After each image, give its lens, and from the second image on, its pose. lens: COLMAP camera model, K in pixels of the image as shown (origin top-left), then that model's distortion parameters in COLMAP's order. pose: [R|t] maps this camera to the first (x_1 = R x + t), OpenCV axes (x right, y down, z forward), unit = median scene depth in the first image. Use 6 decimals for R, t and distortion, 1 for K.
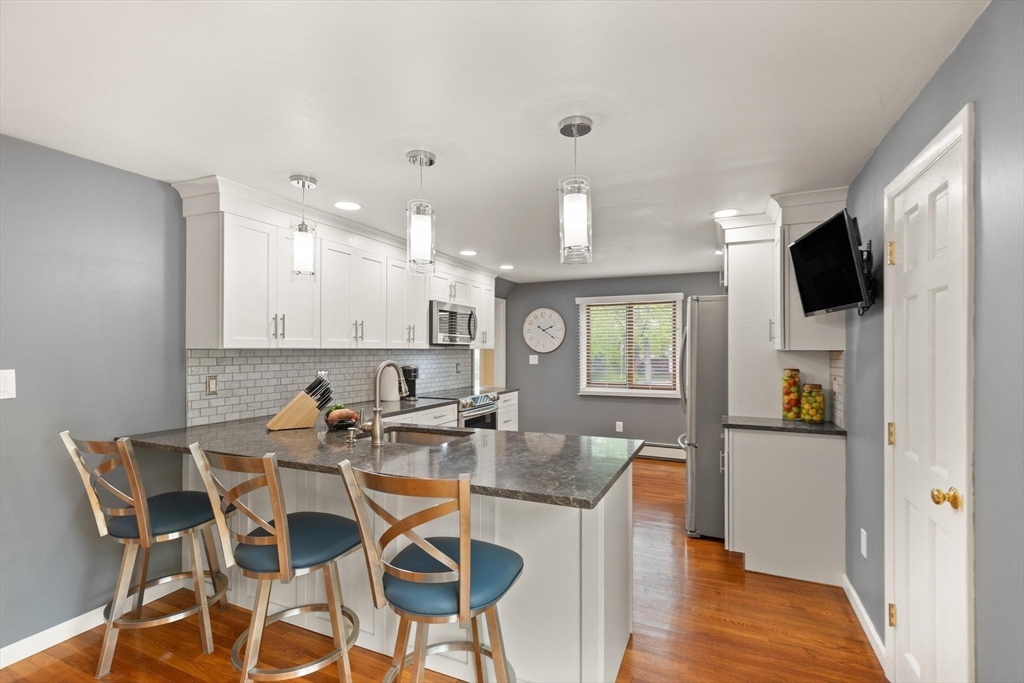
lens RADIAL K [[473.0, 0, 512.0], [0, 473.0, 341.5], [0, 0, 1]] dist [0.011831, -0.000039]
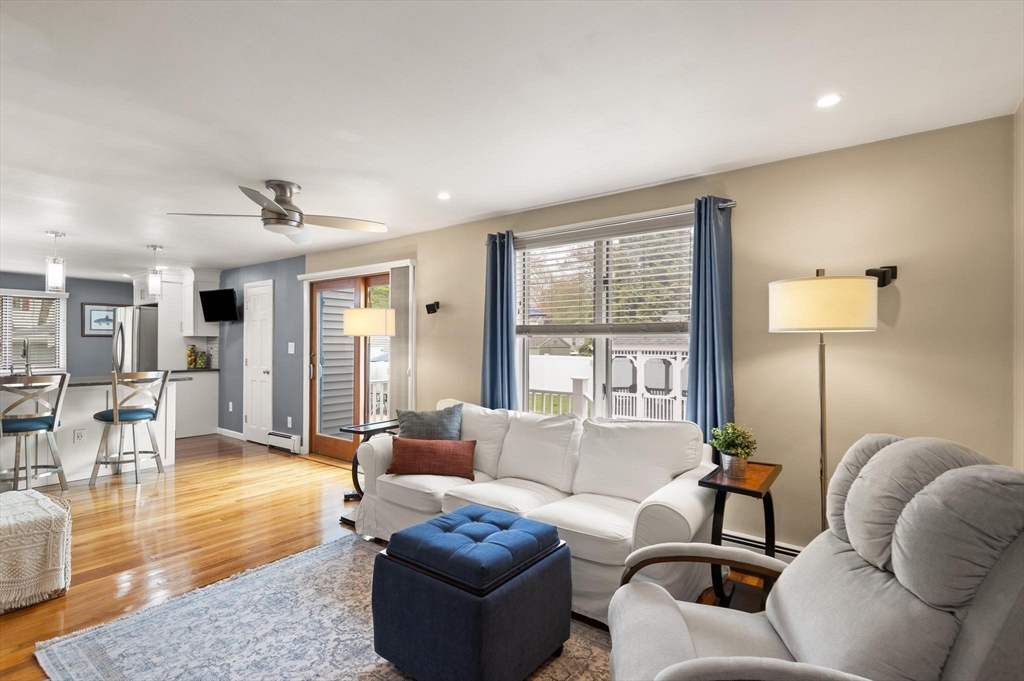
lens RADIAL K [[490.0, 0, 512.0], [0, 490.0, 340.5], [0, 0, 1]] dist [0.008472, 0.000149]
pose [[0.228451, 0.000682, 0.973555, -1.282310], [-0.017625, 0.999839, 0.003435, 0.003535], [-0.973396, -0.017943, 0.228426, -0.947740]]
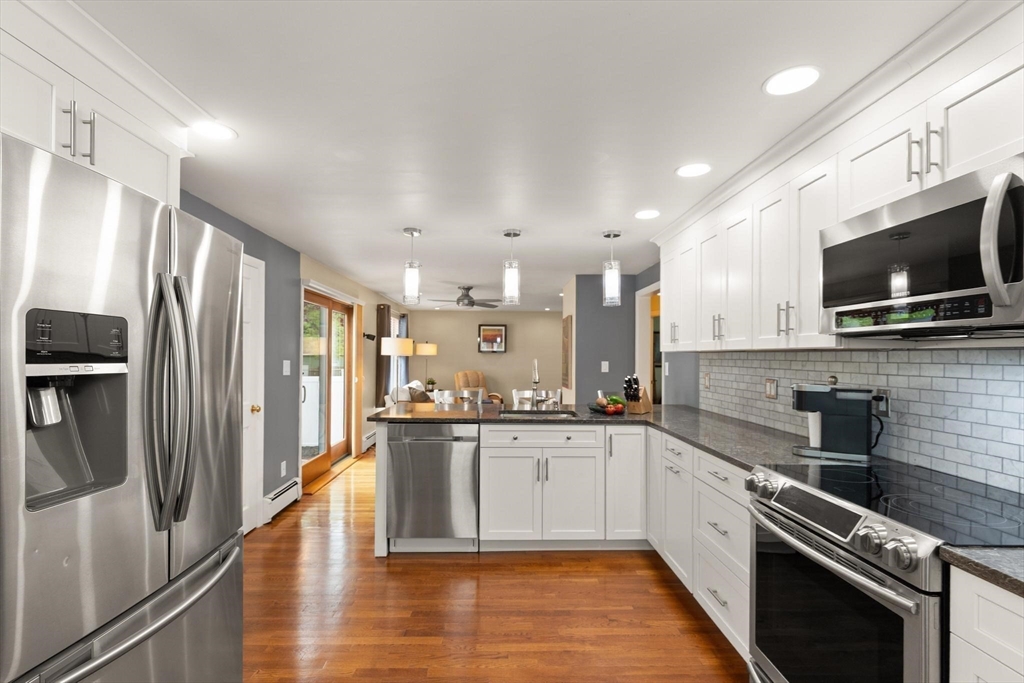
lens RADIAL K [[483.4, 0, 491.8], [0, 483.4, 358.0], [0, 0, 1]] dist [0.002198, -0.000326]
pose [[-0.915132, -0.004911, -0.403125, 0.399477], [-0.000784, 0.999946, -0.010402, 0.042598], [0.403154, -0.009203, -0.915086, 1.855075]]
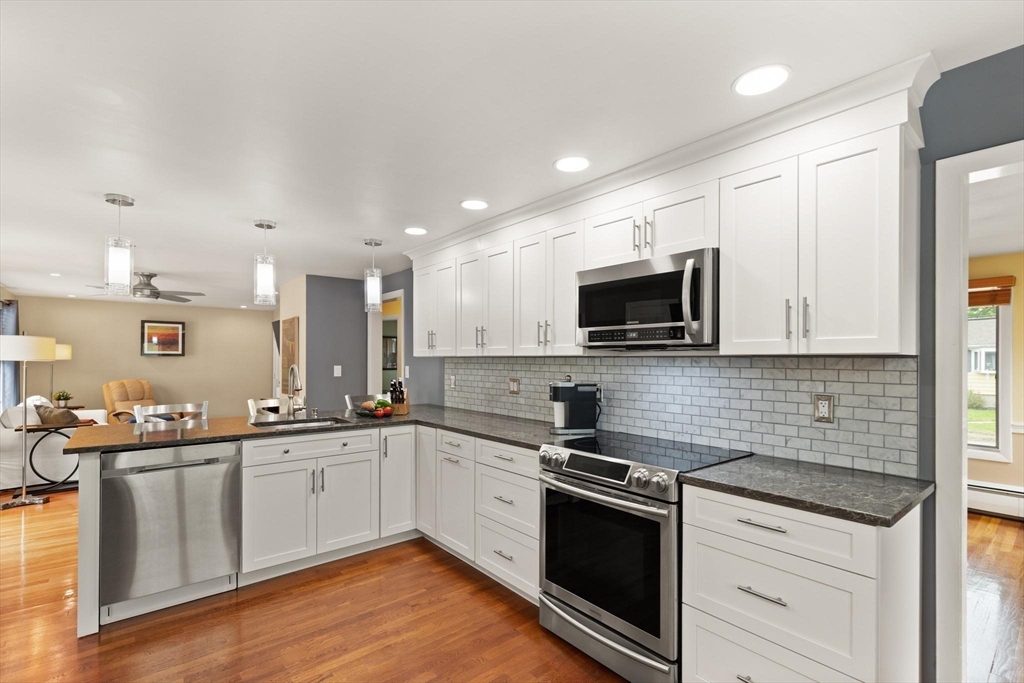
lens RADIAL K [[484.0, 0, 511.5], [0, 484.0, 363.0], [0, 0, 1]] dist [0.003330, -0.000211]
pose [[-0.451383, 0.005807, -0.892311, 0.595802], [0.012663, 0.999920, 0.000101, 0.034439], [0.892240, -0.011254, -0.451421, 1.747698]]
